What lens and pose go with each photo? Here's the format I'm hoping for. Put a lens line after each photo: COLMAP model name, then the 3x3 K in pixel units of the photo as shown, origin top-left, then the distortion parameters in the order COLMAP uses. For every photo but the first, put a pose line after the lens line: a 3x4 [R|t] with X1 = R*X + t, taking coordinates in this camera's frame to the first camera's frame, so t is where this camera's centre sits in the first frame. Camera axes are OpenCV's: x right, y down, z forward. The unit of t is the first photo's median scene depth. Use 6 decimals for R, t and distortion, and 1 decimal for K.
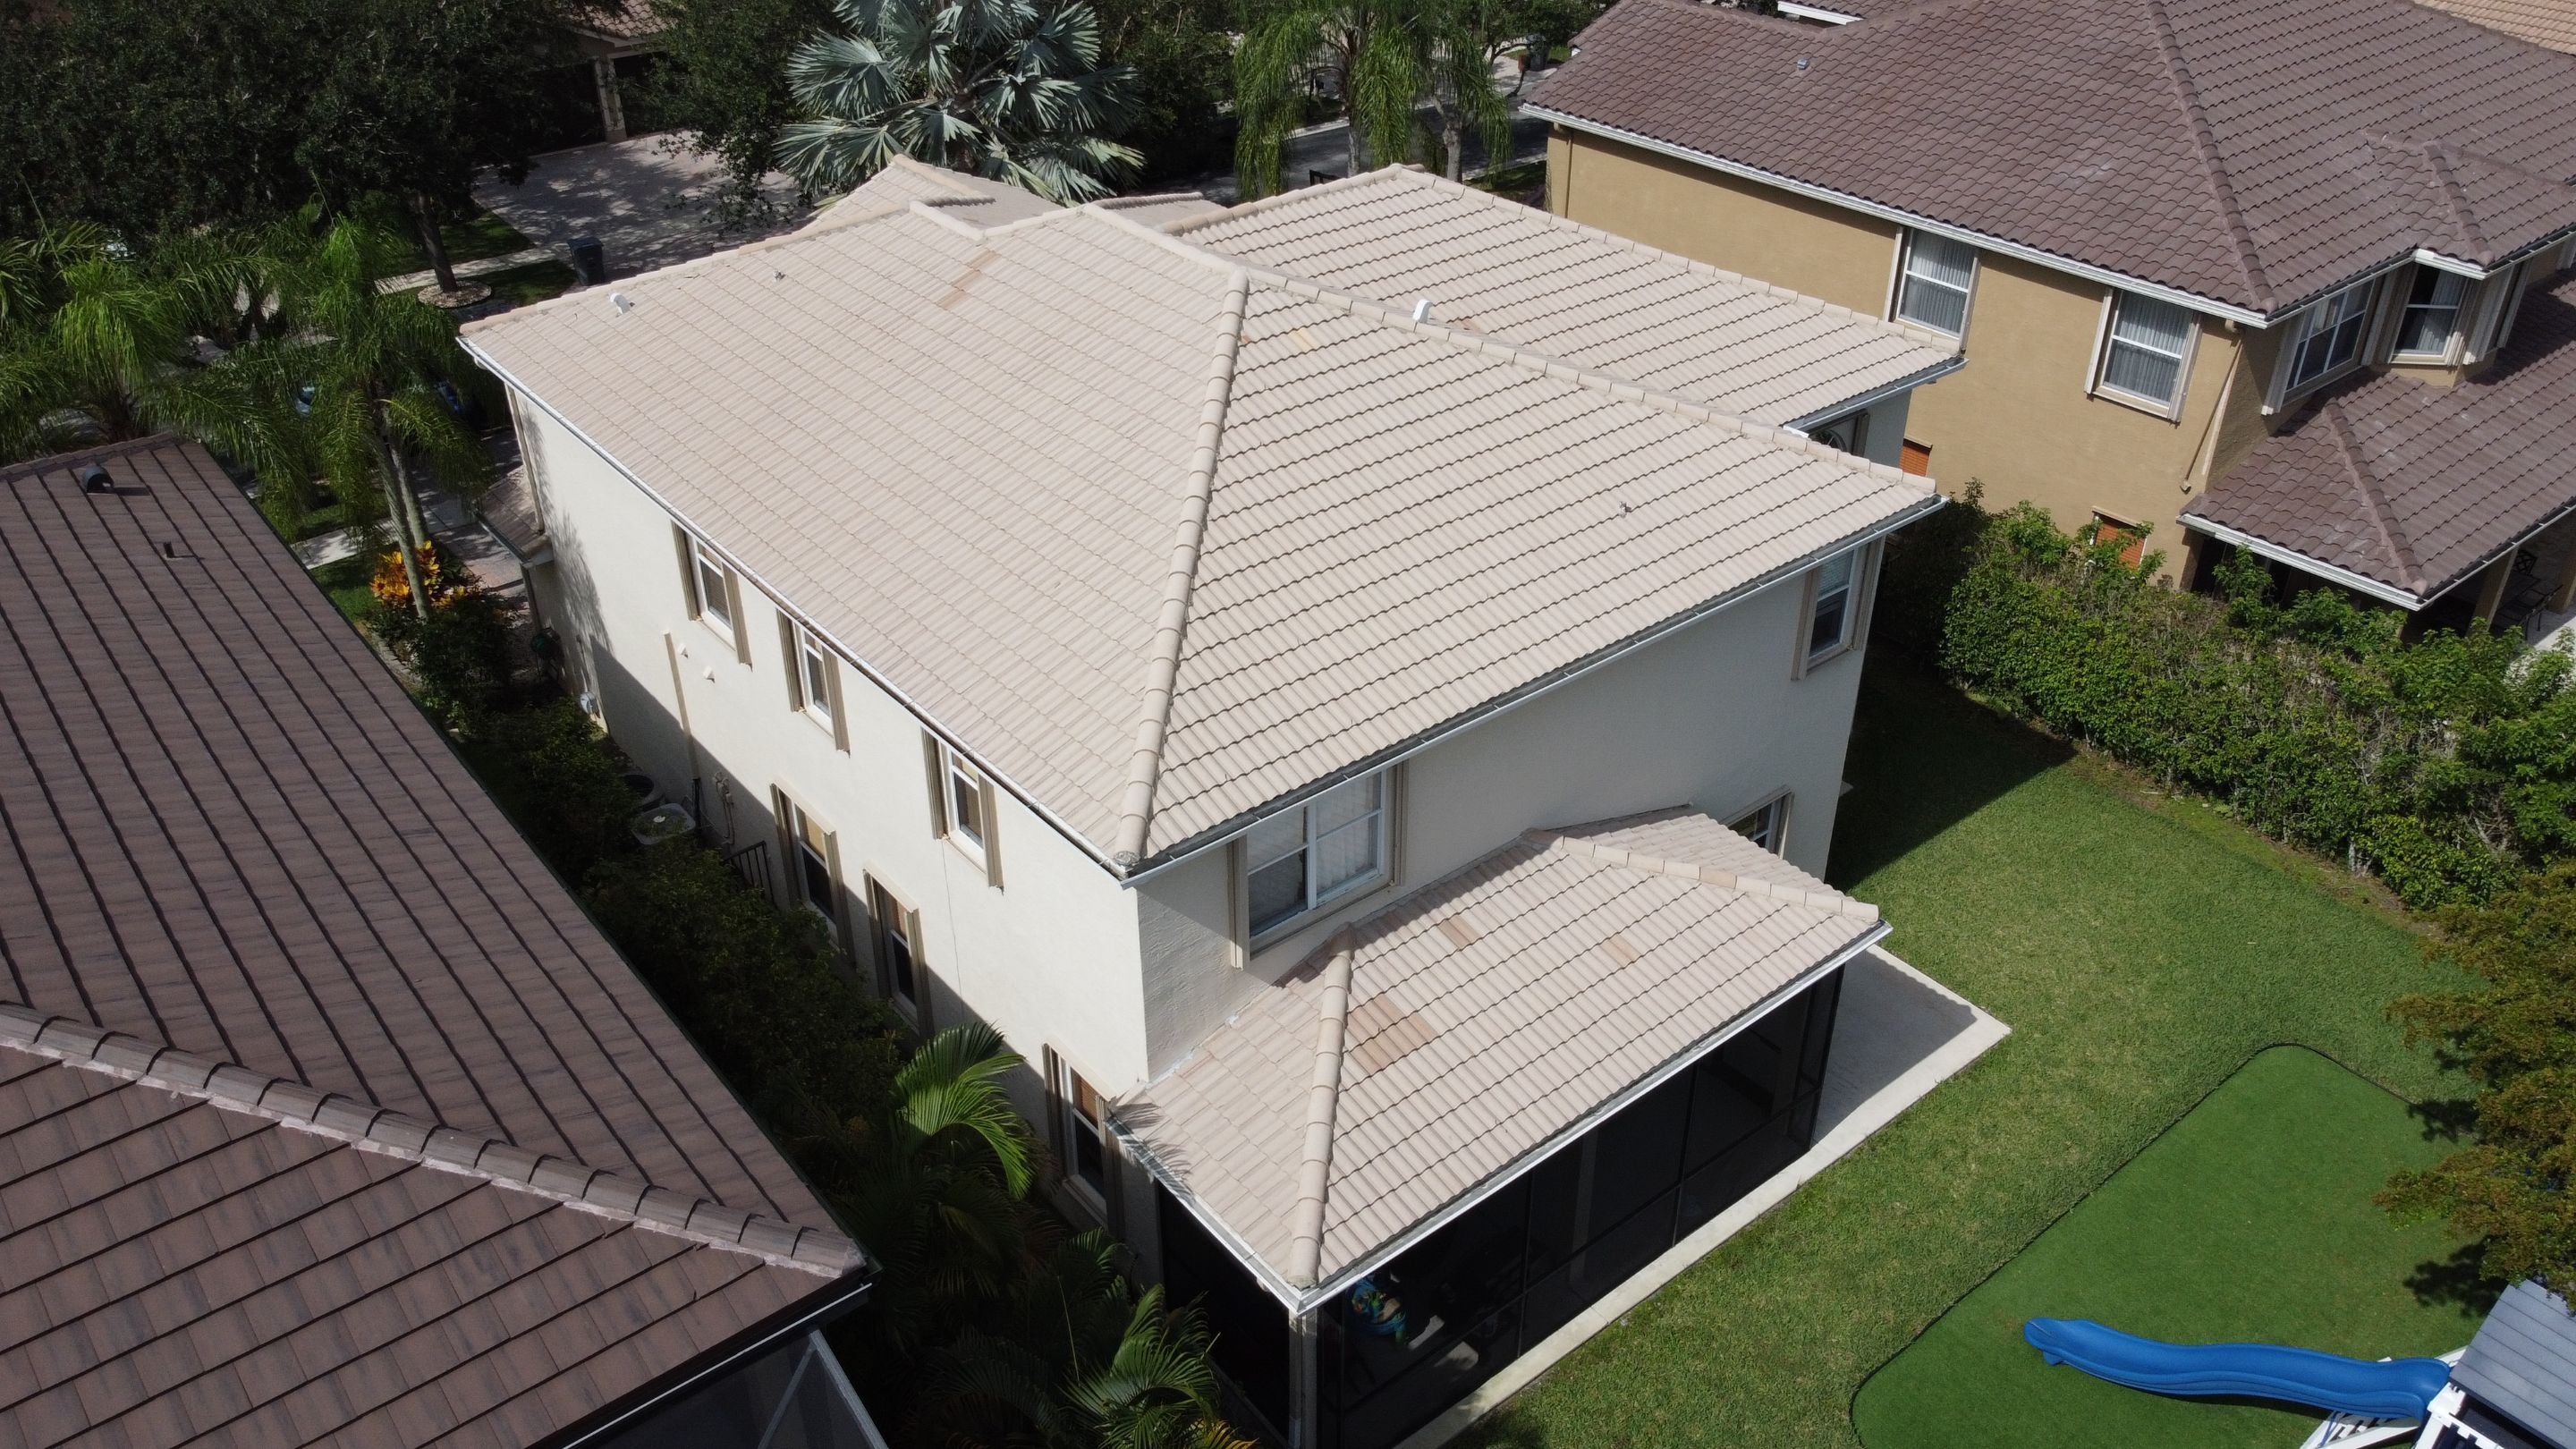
lens RADIAL K [[1938.4, 0, 1285.6], [0, 1938.4, 709.7], [0, 0, 1]] dist [-0.002358, -0.001163]
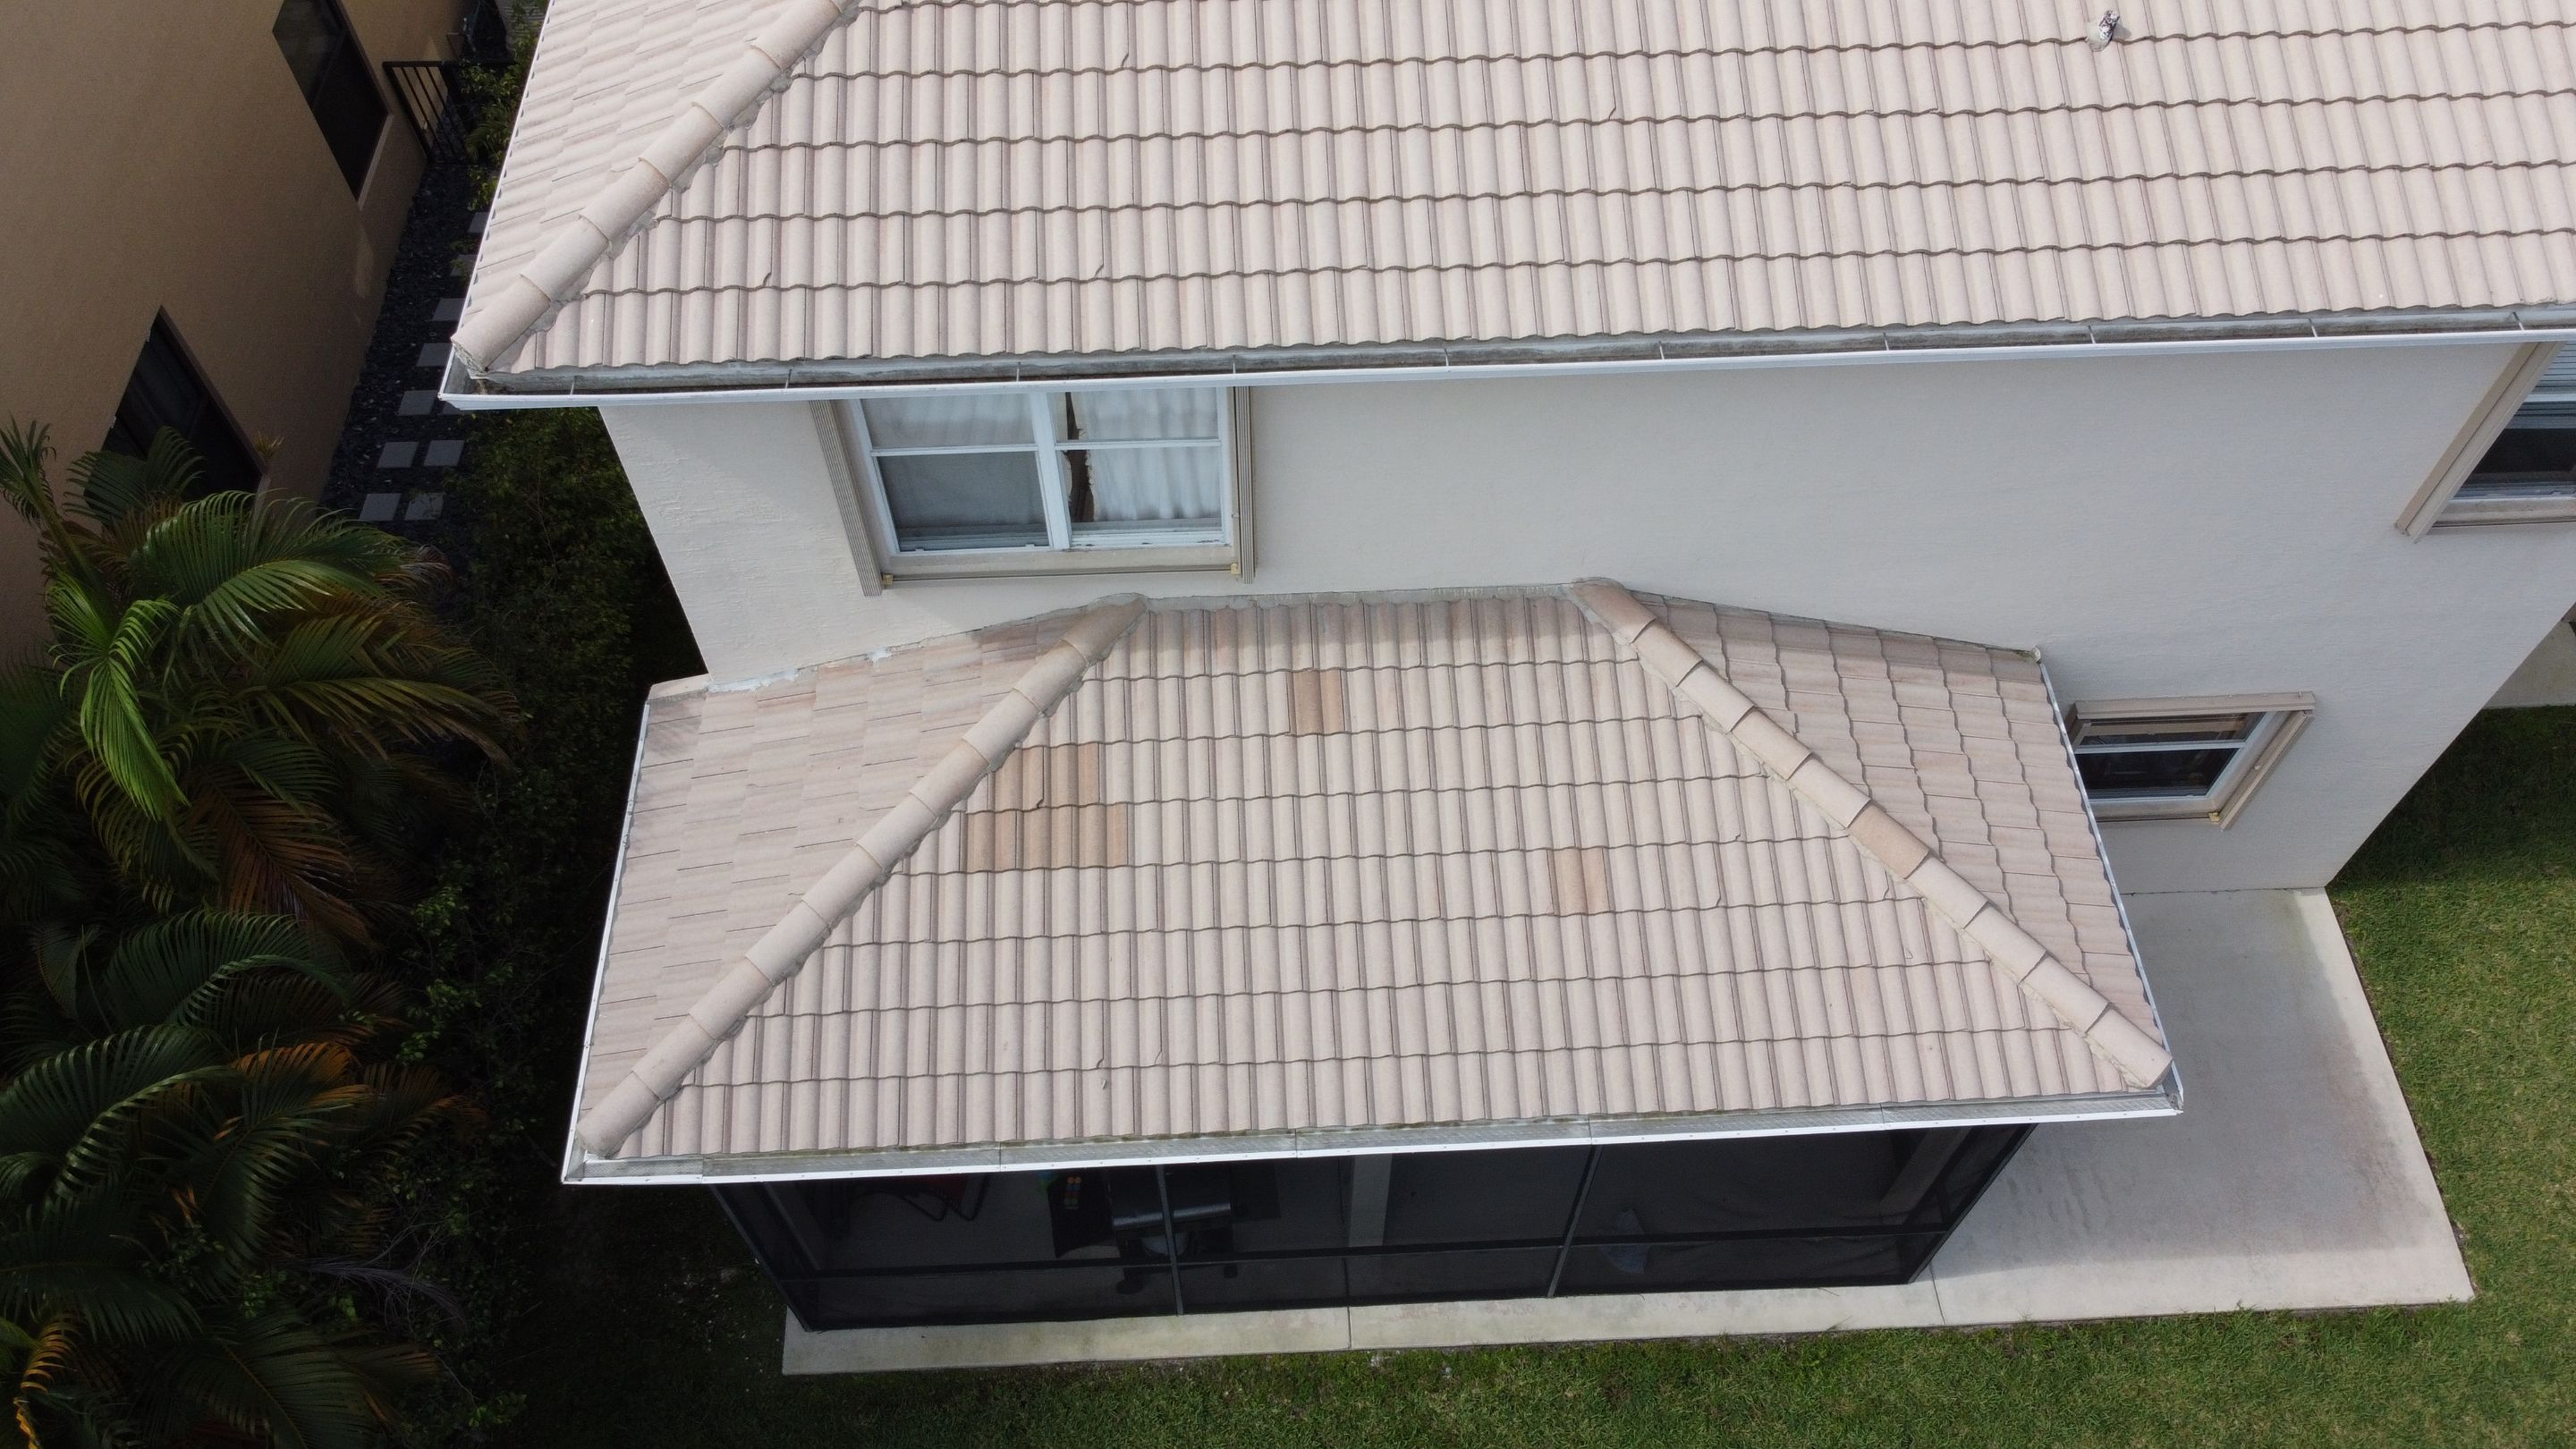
lens RADIAL K [[1938.4, 0, 1285.6], [0, 1938.4, 709.7], [0, 0, 1]] dist [-0.002358, -0.001163]
pose [[0.806033, 0.486489, -0.337104, 0.249291], [-0.314095, 0.834327, 0.453037, -0.116956], [0.501652, -0.259280, 0.825299, 0.521871]]
